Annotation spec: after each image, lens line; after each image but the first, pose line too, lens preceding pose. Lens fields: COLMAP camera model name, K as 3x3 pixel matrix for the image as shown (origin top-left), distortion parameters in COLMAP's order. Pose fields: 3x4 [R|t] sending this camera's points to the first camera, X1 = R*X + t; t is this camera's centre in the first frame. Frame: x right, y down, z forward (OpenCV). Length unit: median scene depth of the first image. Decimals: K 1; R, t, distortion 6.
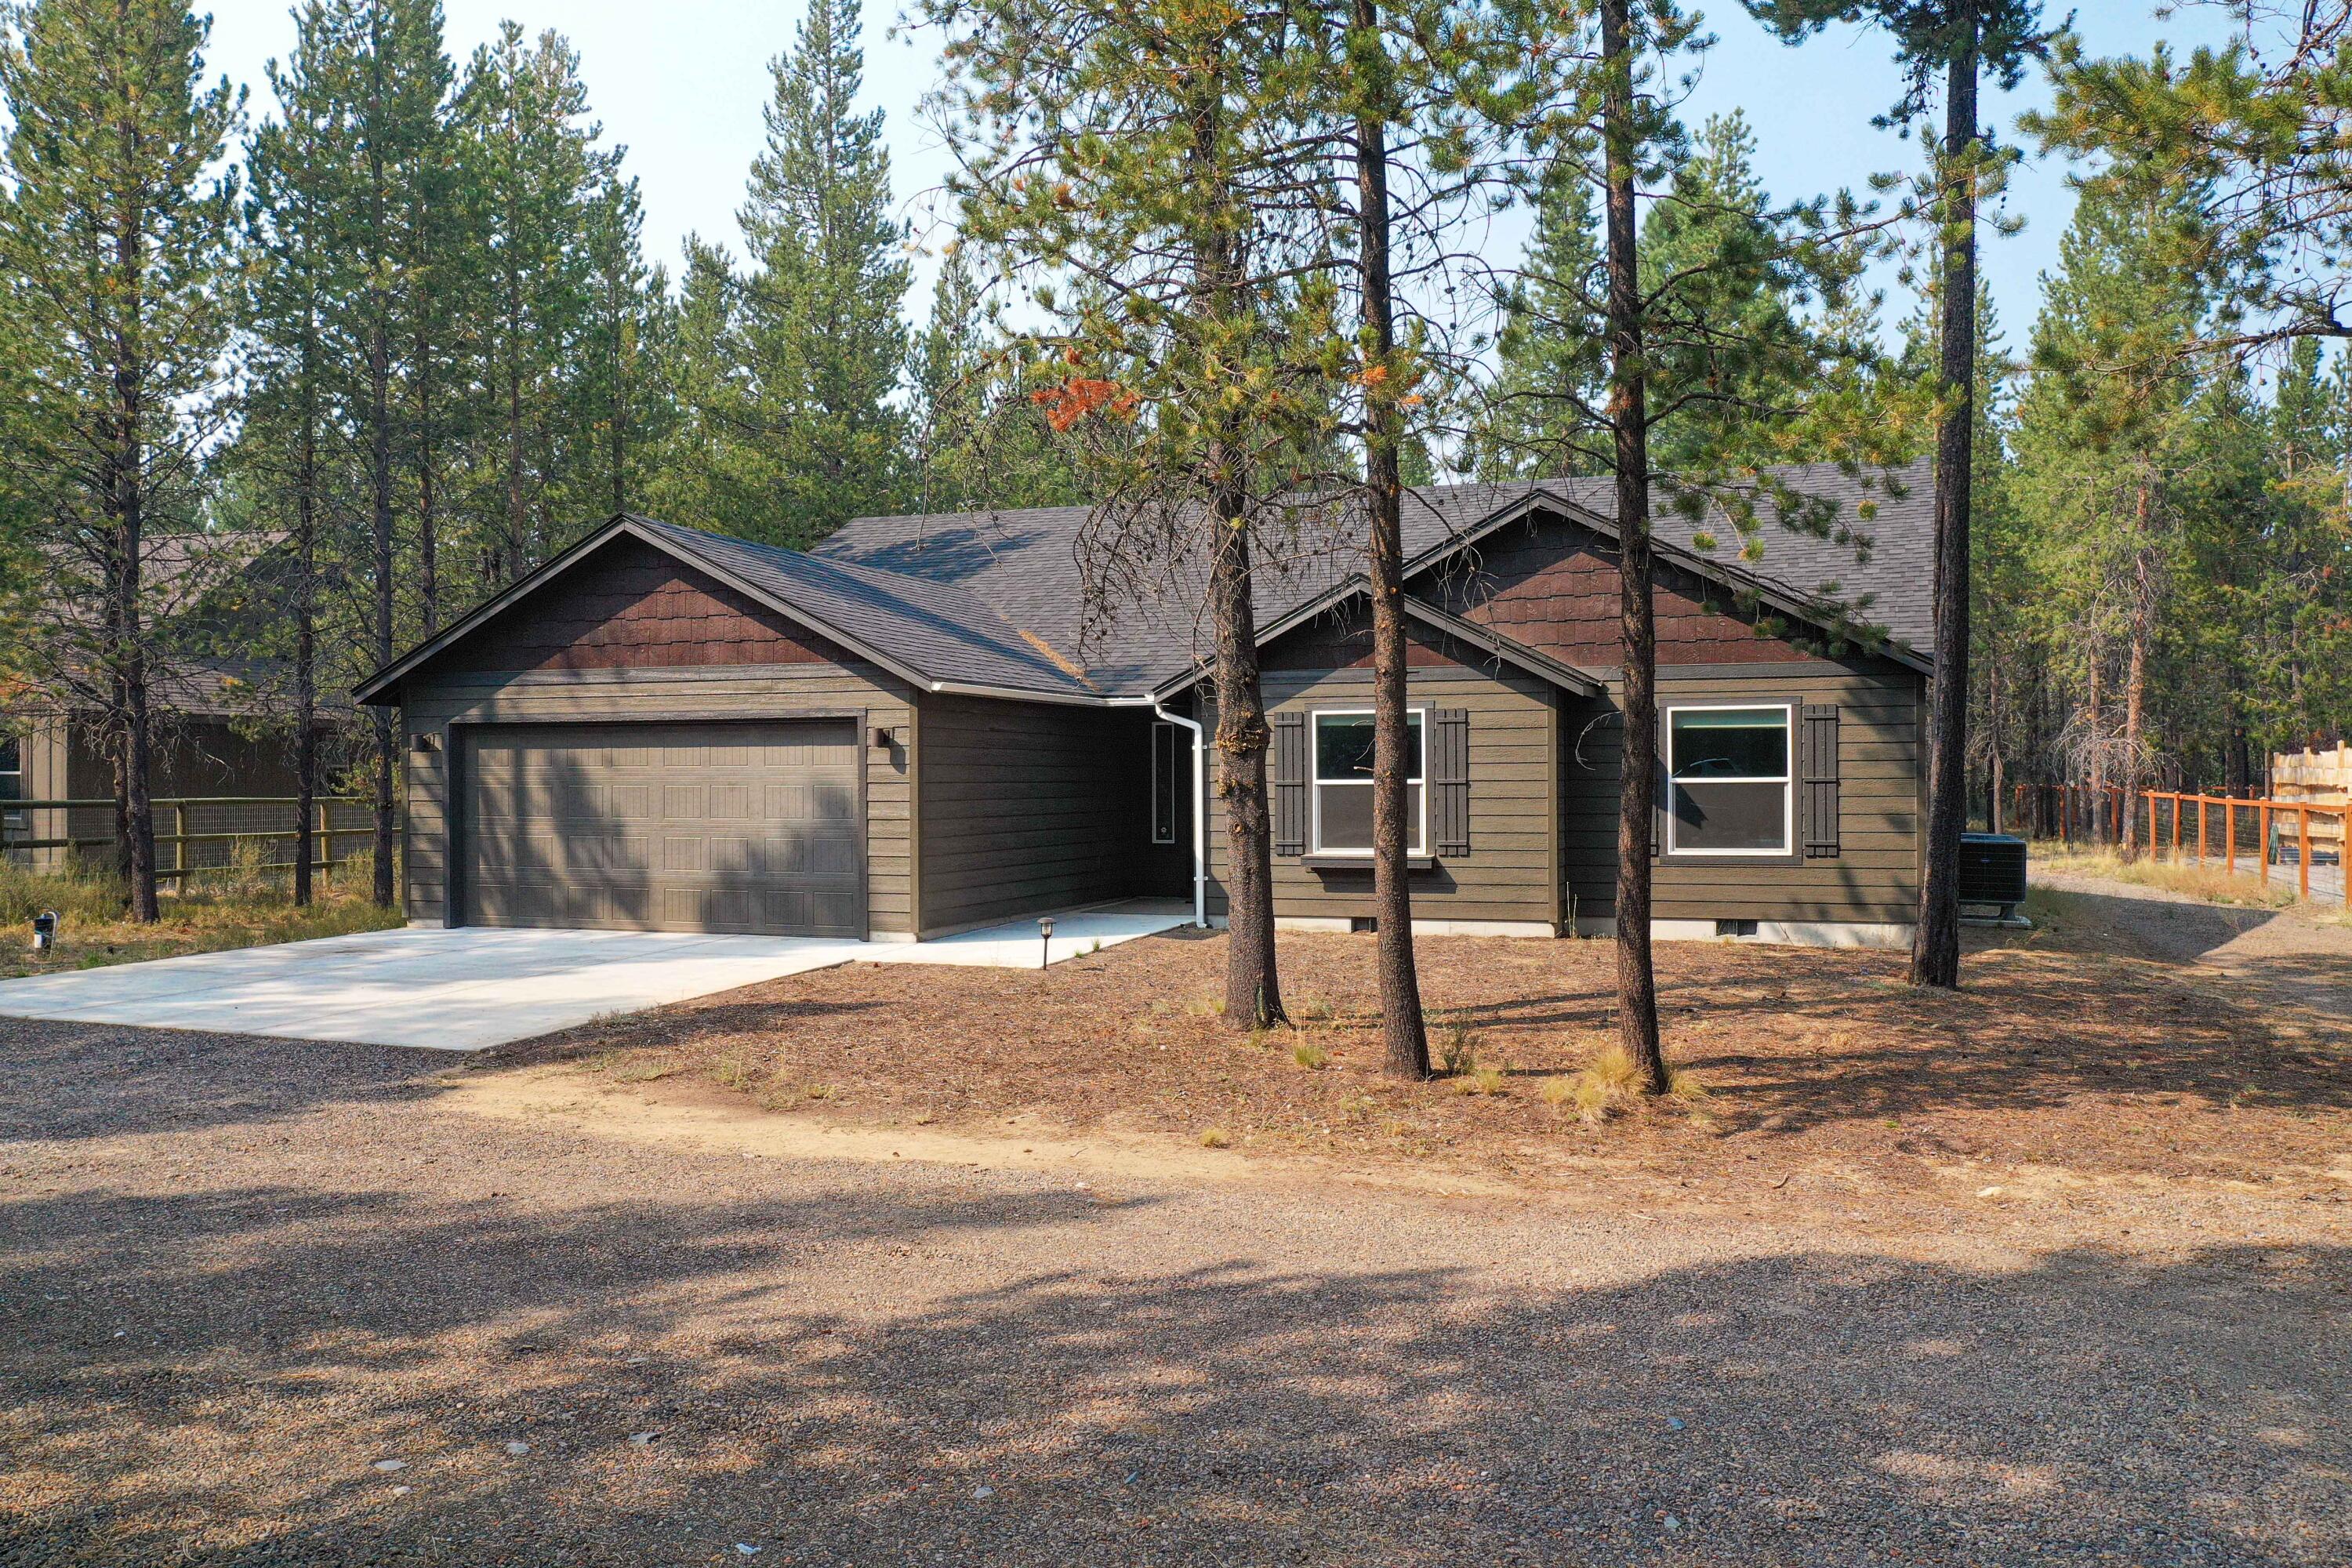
lens RADIAL K [[1838.8, 0, 1127.3], [0, 1838.8, 780.8], [0, 0, 1]] dist [-0.004535, 0.001265]
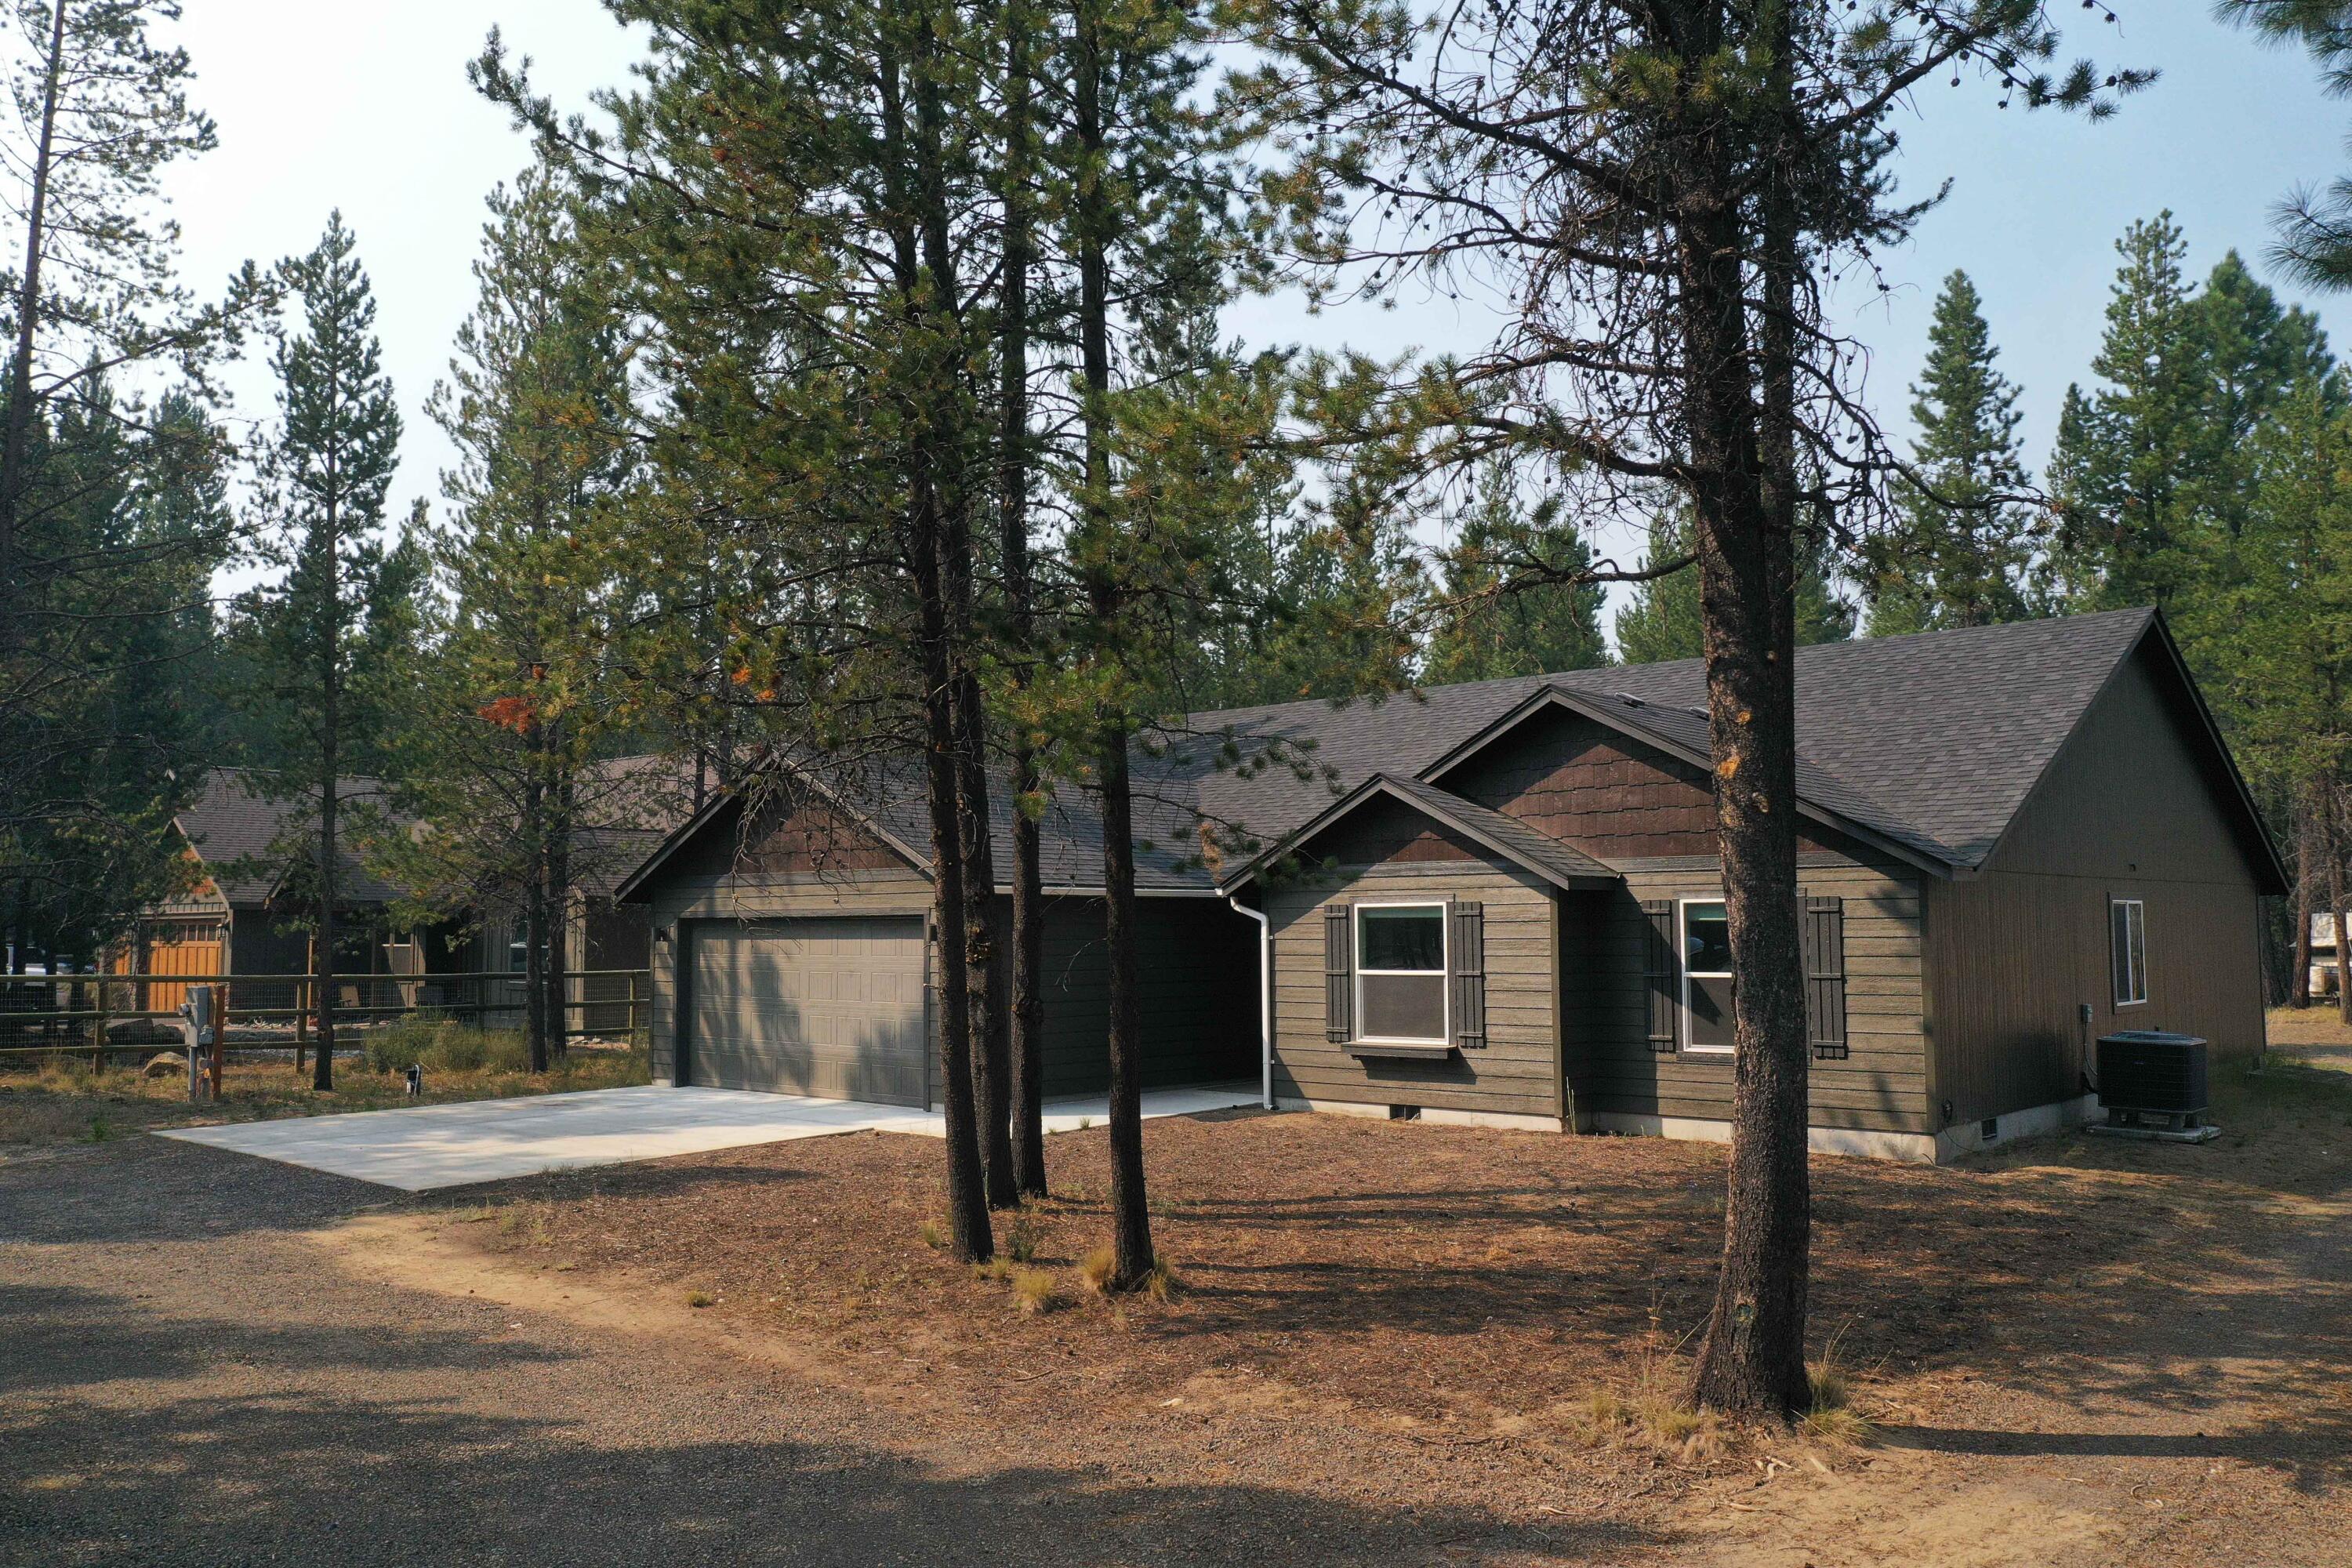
lens RADIAL K [[1838.8, 0, 1127.3], [0, 1838.8, 780.8], [0, 0, 1]] dist [-0.004535, 0.001265]
pose [[0.927206, -0.031216, -0.373249, 0.375701], [0.000927, 0.996709, -0.081054, -0.023253], [0.374551, 0.074808, 0.924184, -0.023373]]
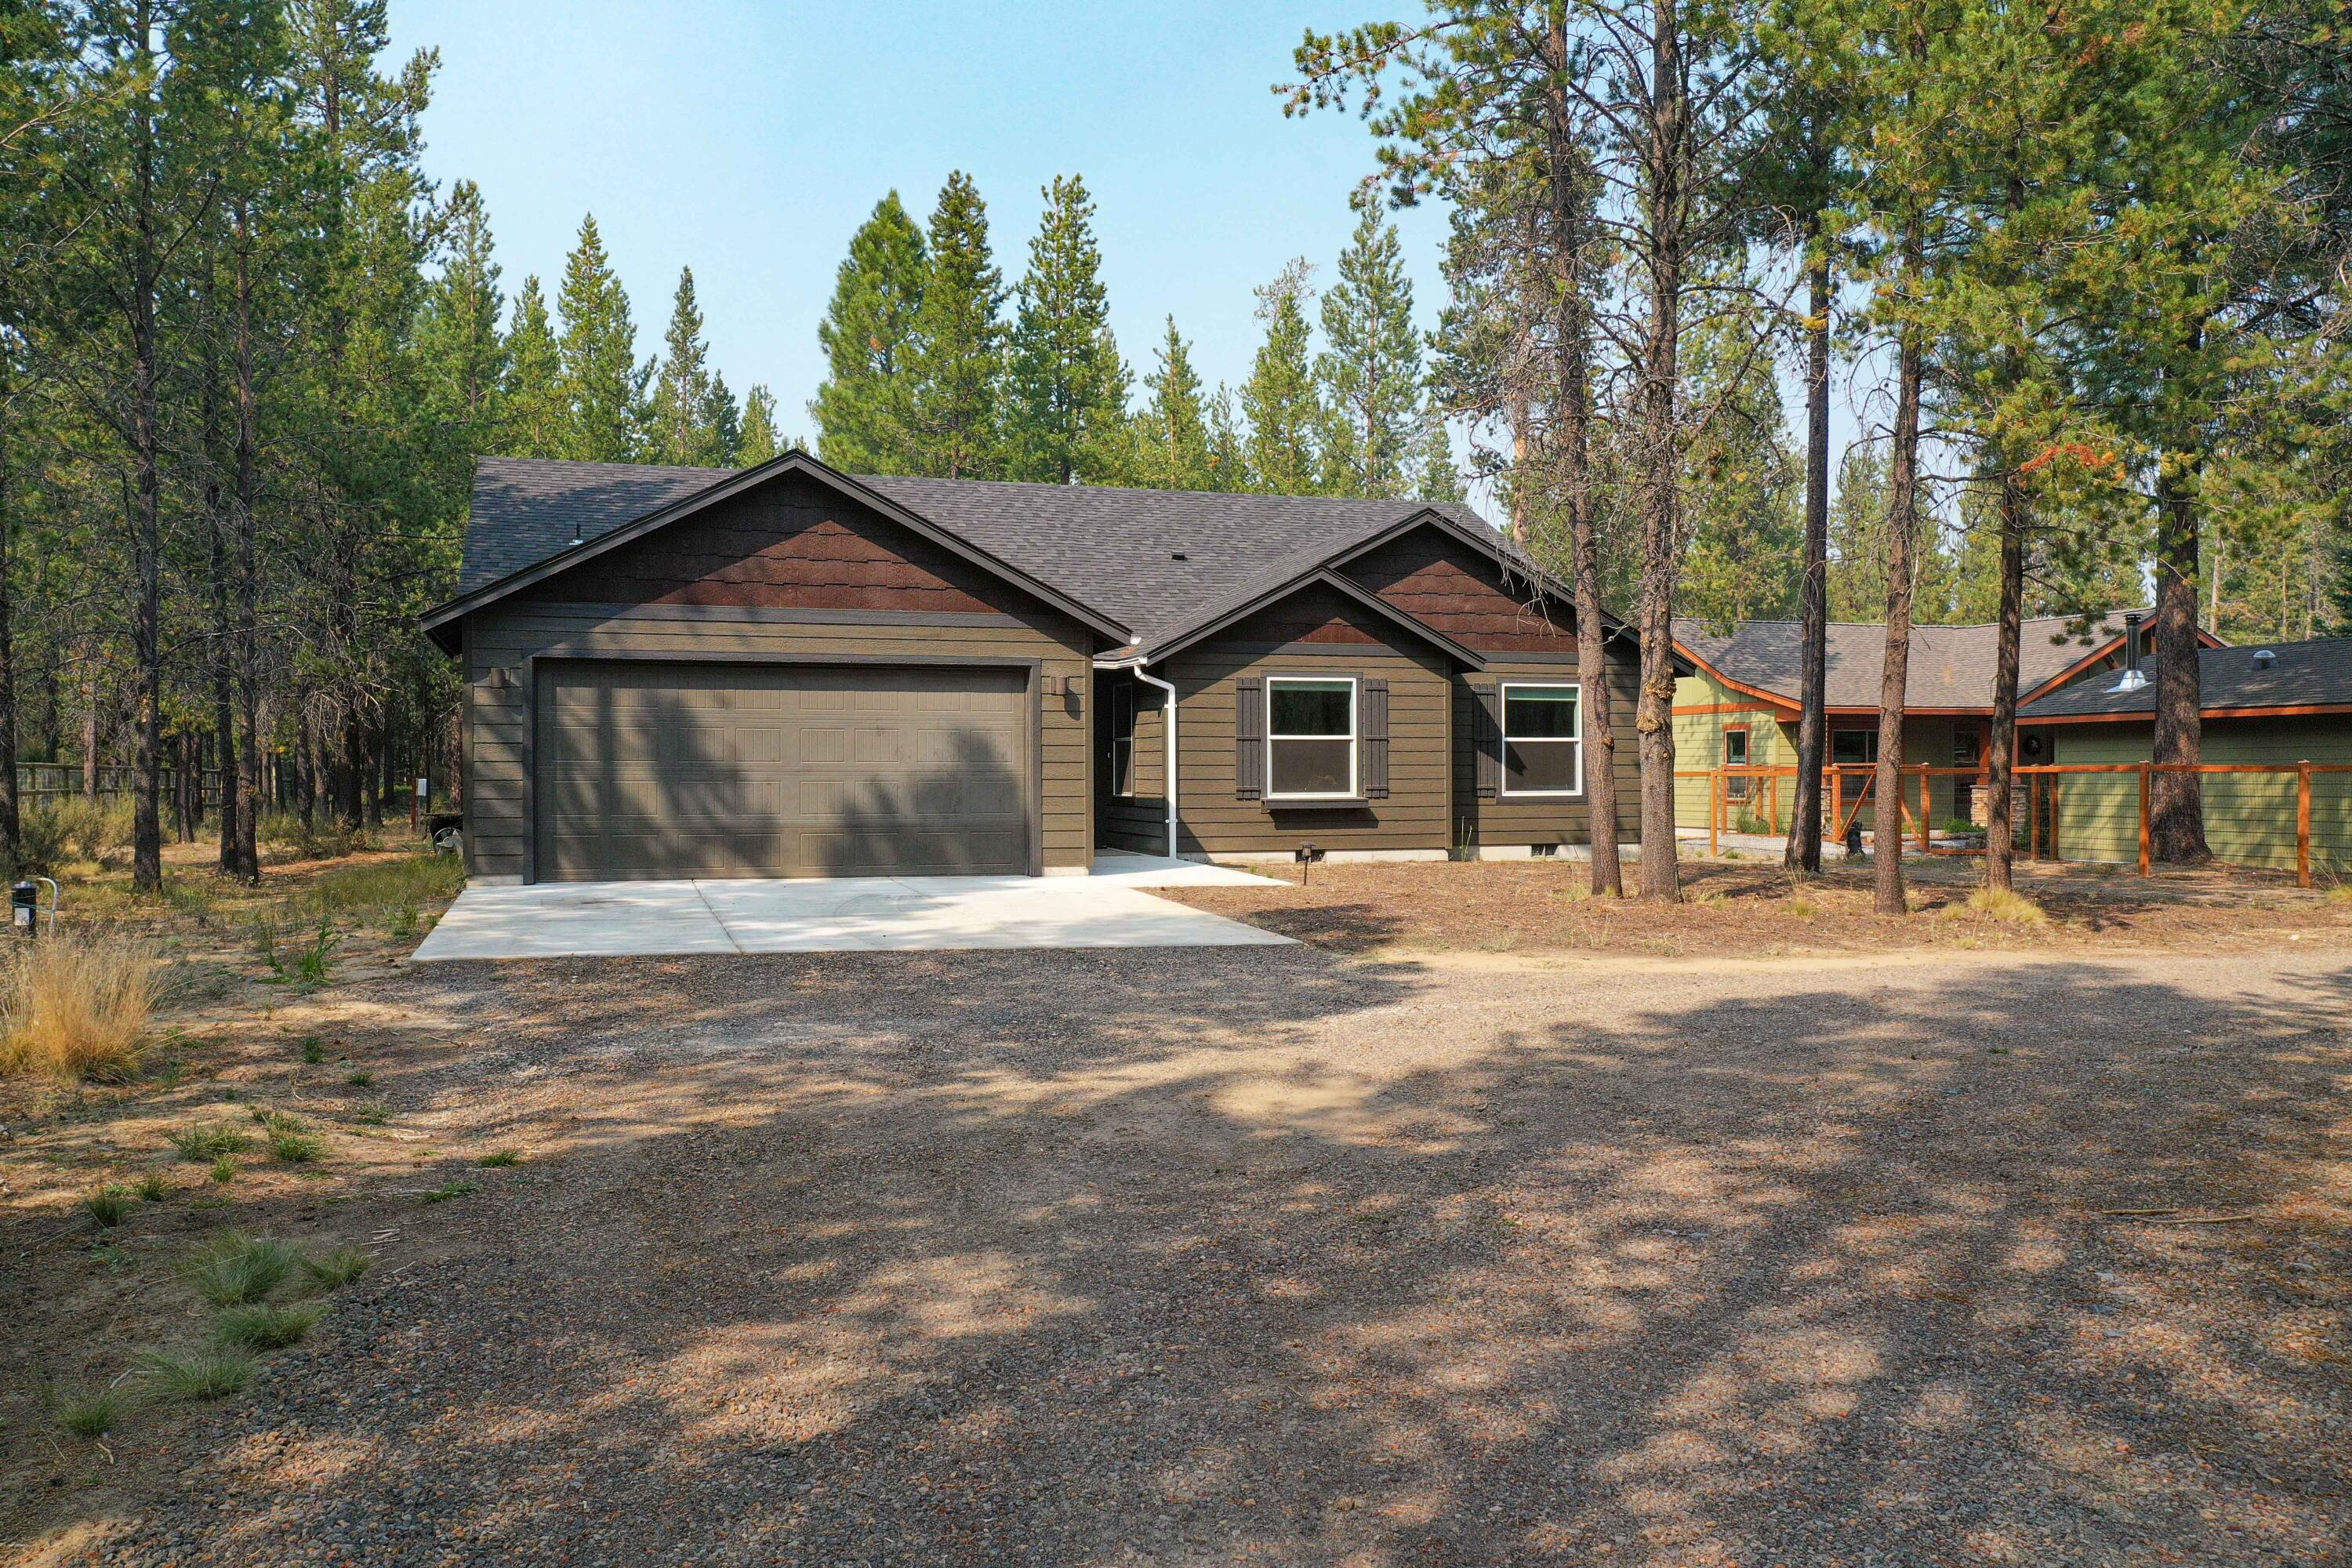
lens RADIAL K [[1838.8, 0, 1127.3], [0, 1838.8, 780.8], [0, 0, 1]] dist [-0.004535, 0.001265]
pose [[0.797070, 0.001725, 0.603885, -0.690390], [-0.004371, 0.999986, 0.002913, 0.025963], [-0.603871, -0.004962, 0.797066, 0.109027]]
